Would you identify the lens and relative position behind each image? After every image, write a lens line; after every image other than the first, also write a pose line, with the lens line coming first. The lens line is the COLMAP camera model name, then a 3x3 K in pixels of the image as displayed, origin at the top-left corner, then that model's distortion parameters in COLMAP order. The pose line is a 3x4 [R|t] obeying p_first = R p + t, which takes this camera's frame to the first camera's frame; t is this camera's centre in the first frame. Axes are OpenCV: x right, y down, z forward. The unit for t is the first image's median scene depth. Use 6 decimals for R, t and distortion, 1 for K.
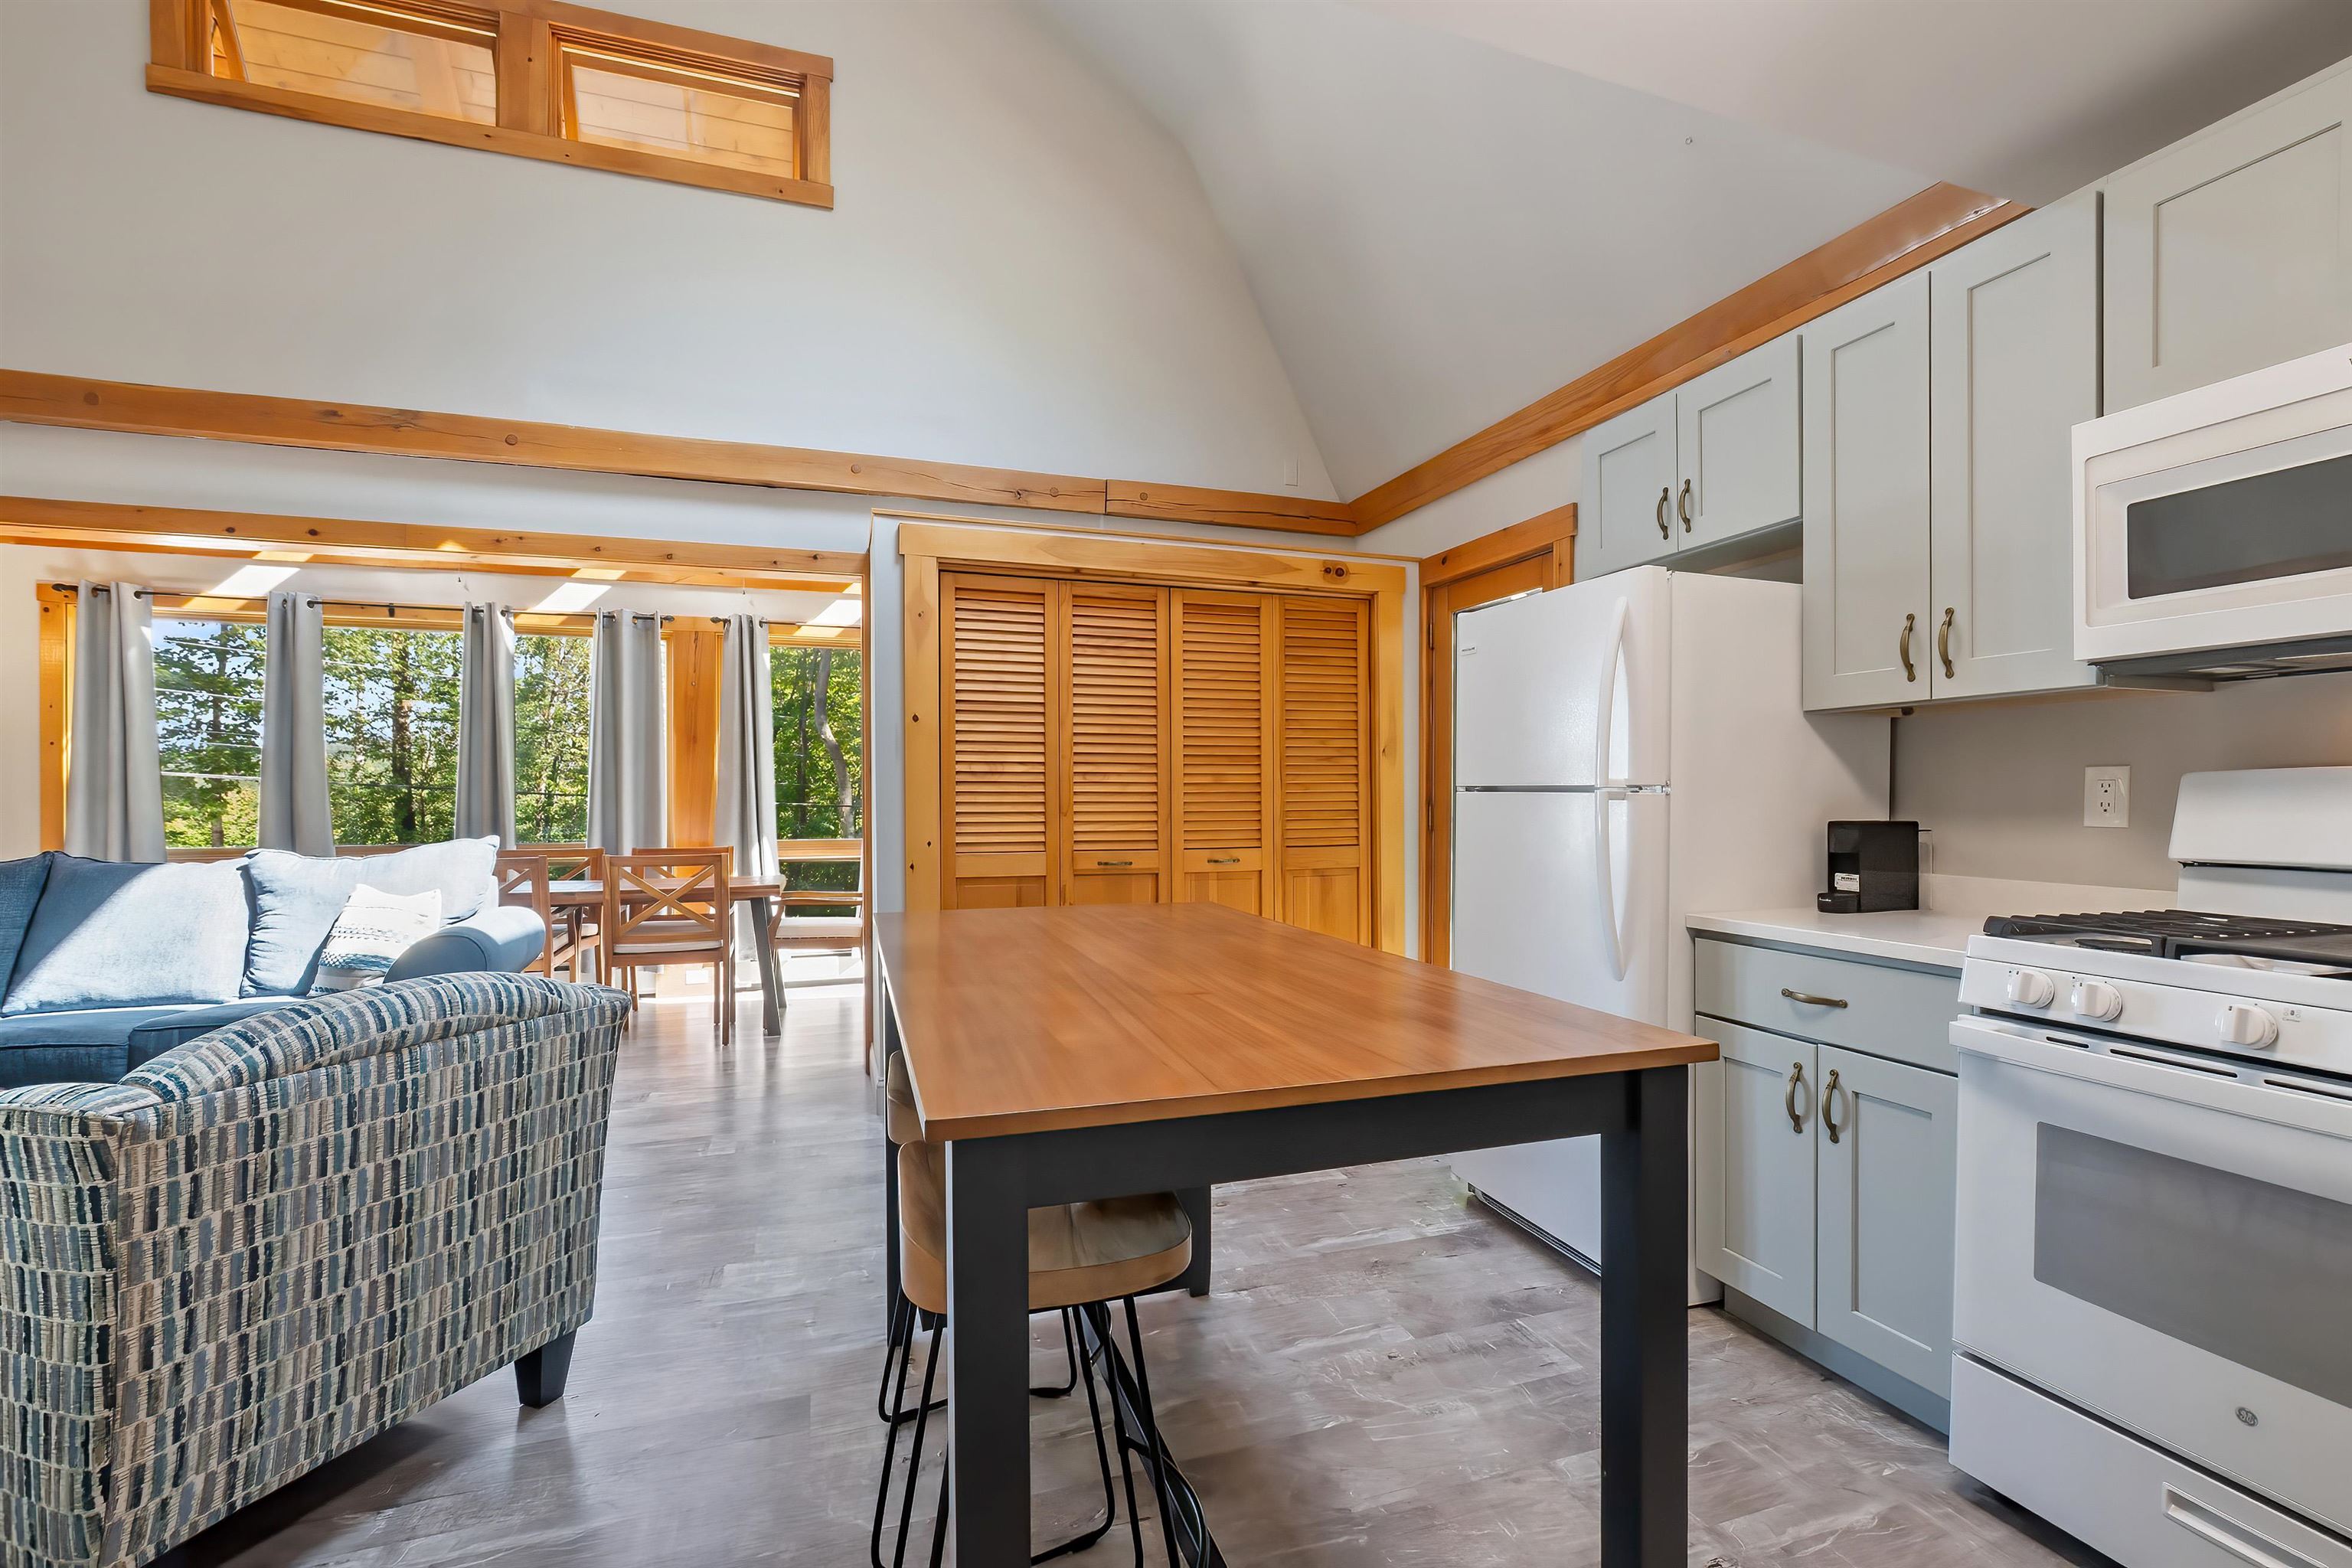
lens RADIAL K [[1051.3, 0, 1192.7], [0, 1051.3, 795.2], [0, 0, 1]] dist [-0.010398, 0.004673]
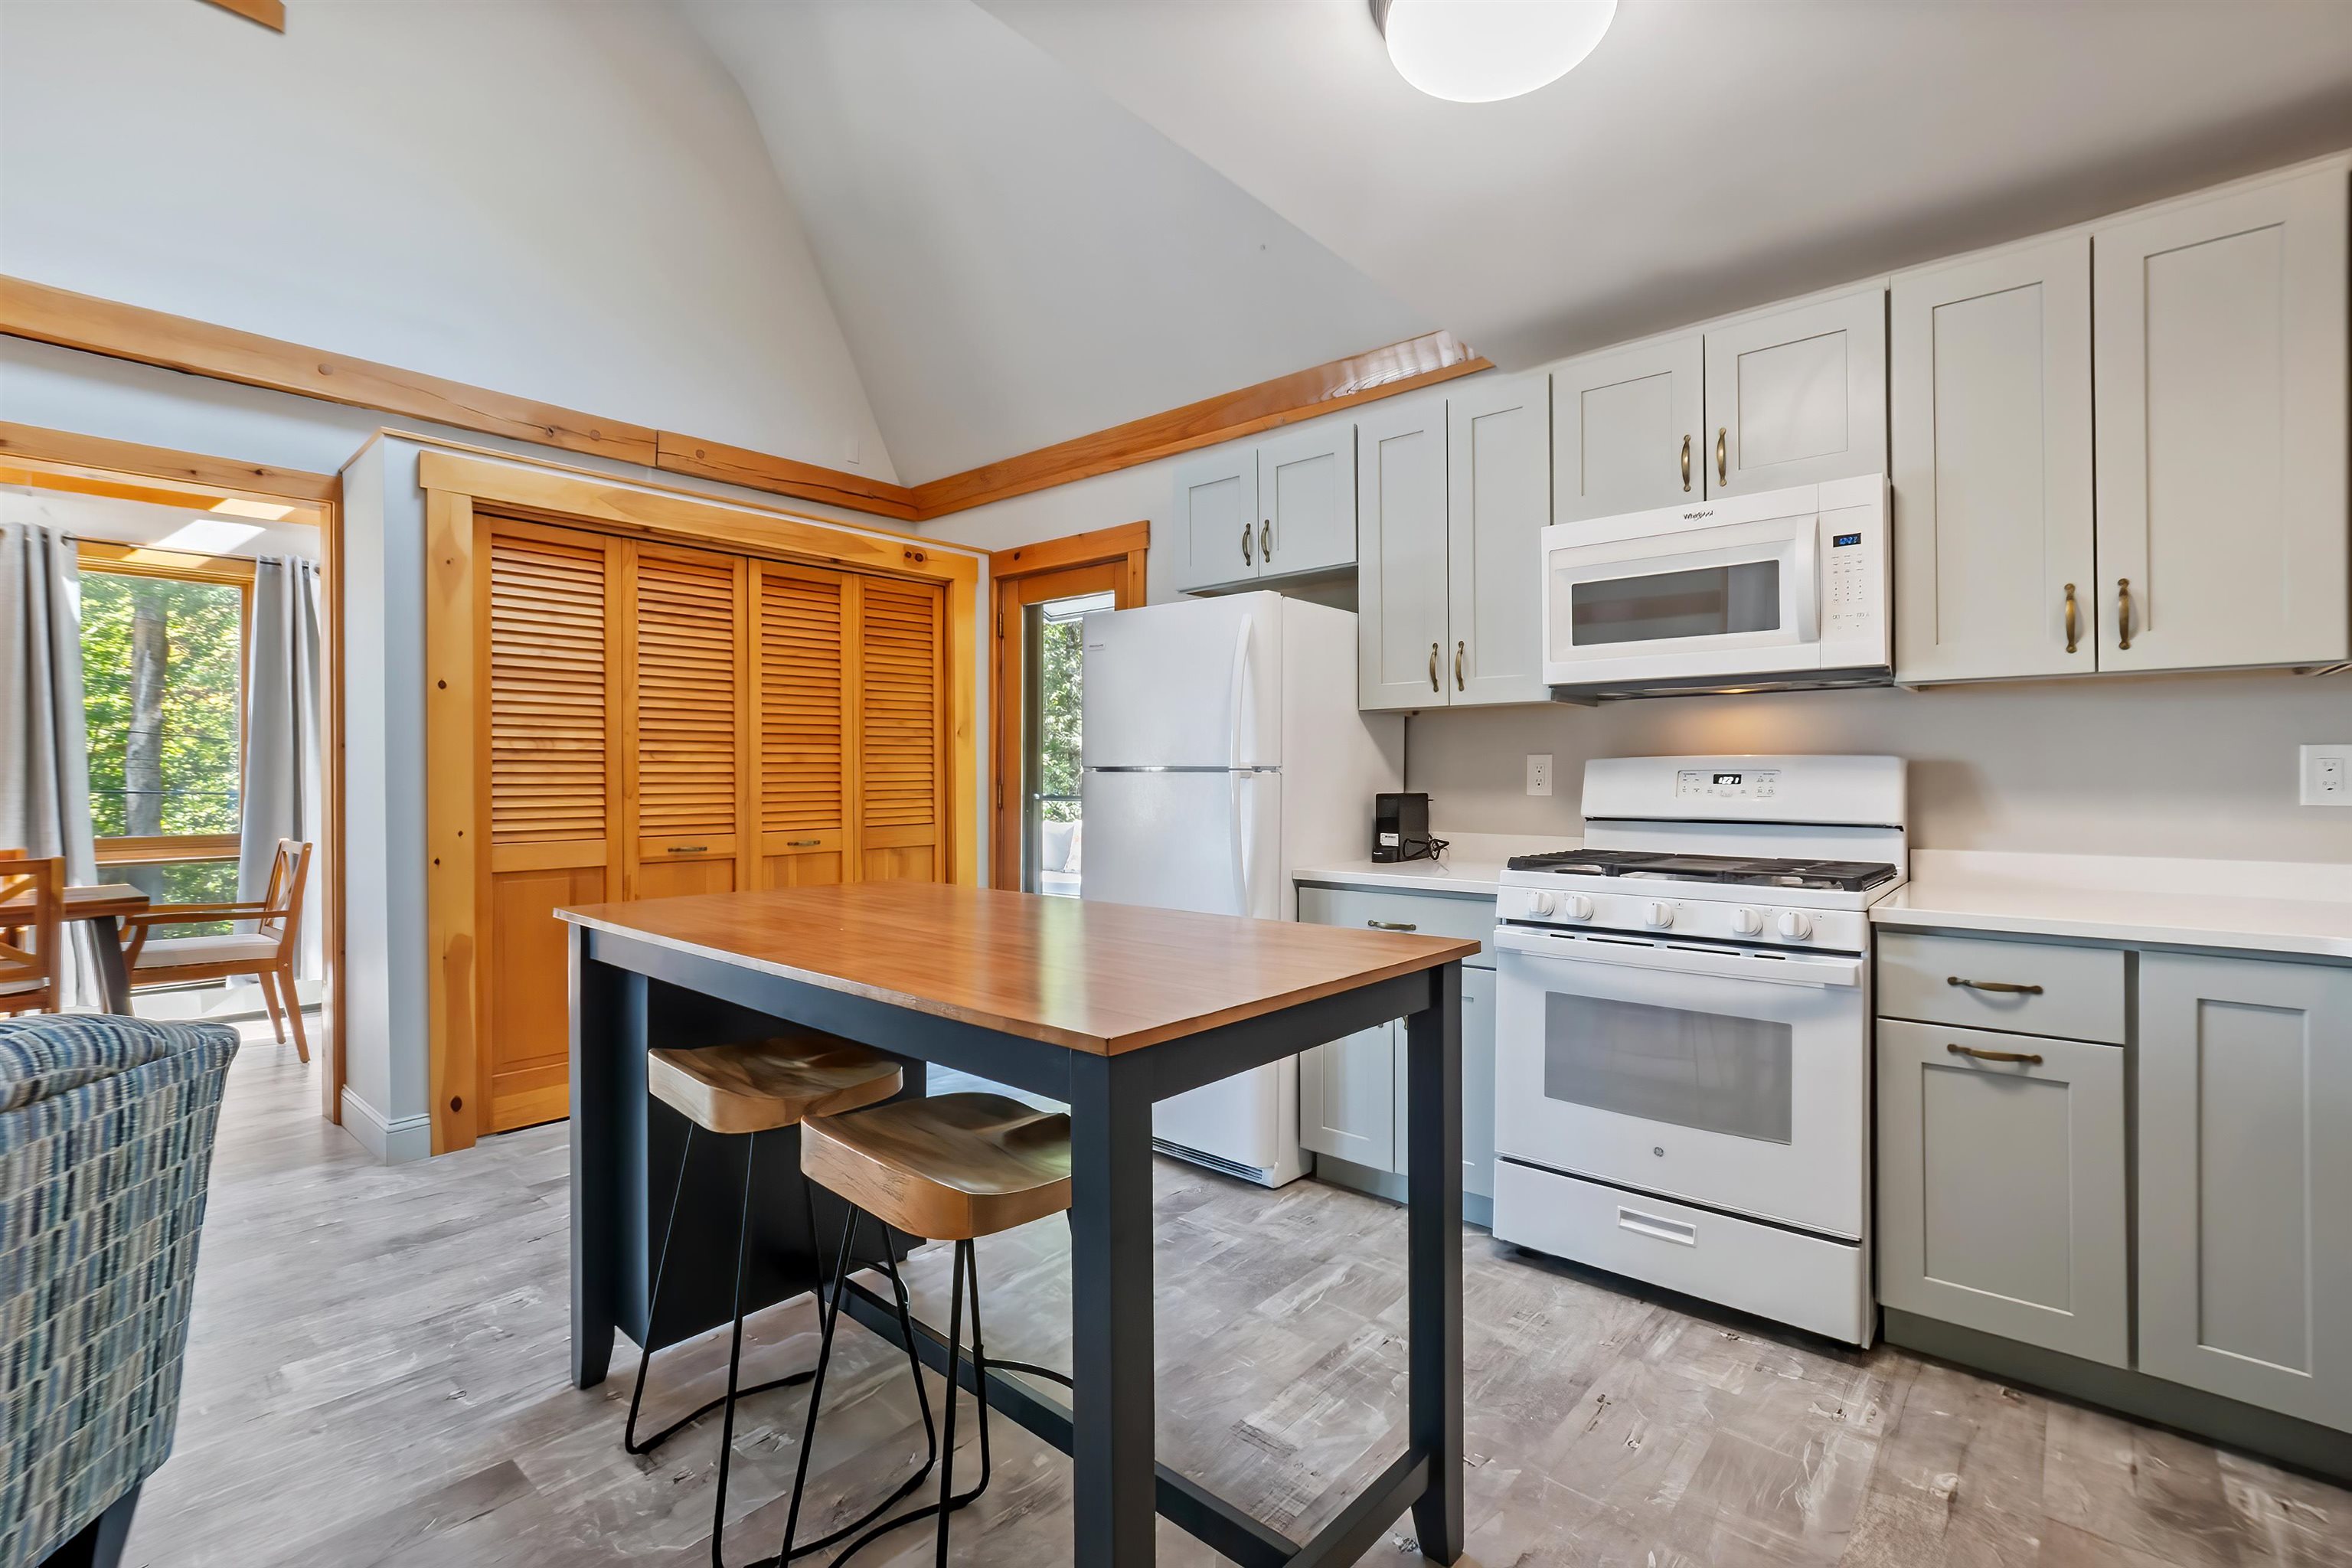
lens RADIAL K [[1051.3, 0, 1191.4], [0, 1051.3, 770.8], [0, 0, 1]] dist [-0.010398, 0.004673]
pose [[0.867461, -0.000178, 0.497506, -0.156892], [0.001910, 0.999994, -0.002973, -0.000619], [-0.497502, 0.003529, 0.867455, -0.022924]]
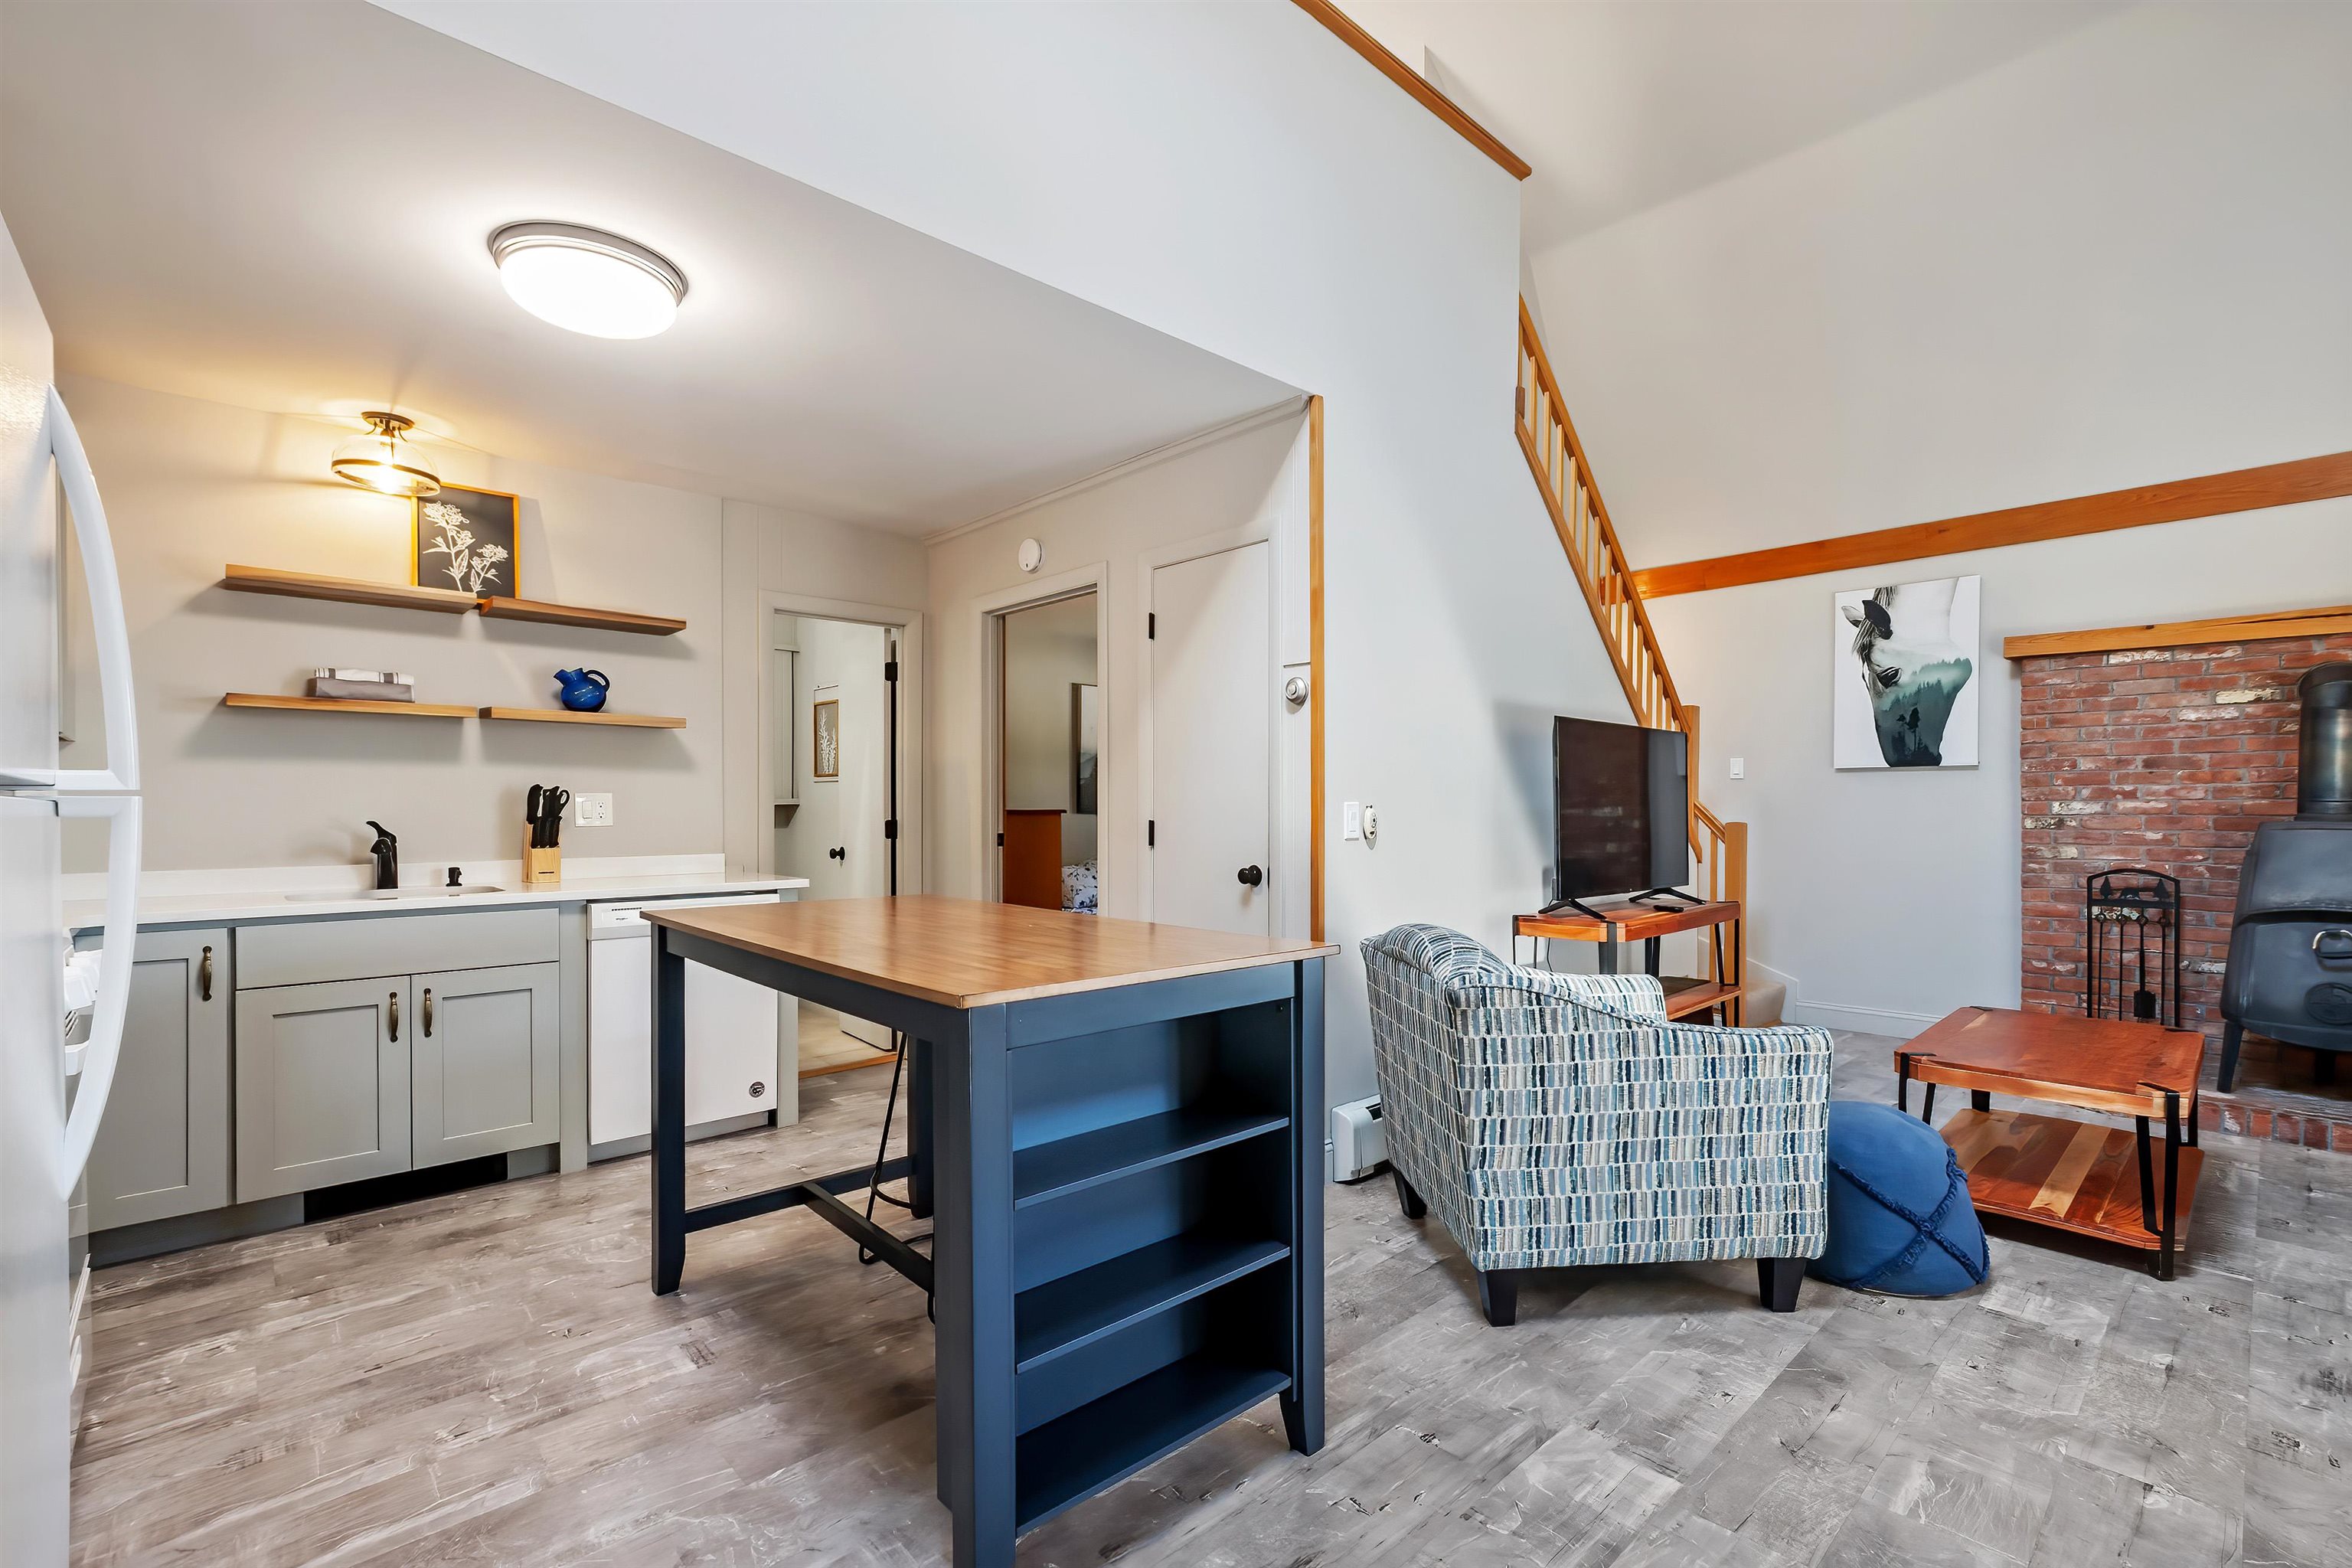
lens RADIAL K [[1051.3, 0, 1190.4], [0, 1051.3, 809.5], [0, 0, 1]] dist [-0.010398, 0.004673]
pose [[-0.916958, 0.003982, -0.398963, 0.079522], [0.003400, 0.999992, 0.002166, 0.000950], [0.398969, 0.000630, -0.916964, 0.976074]]
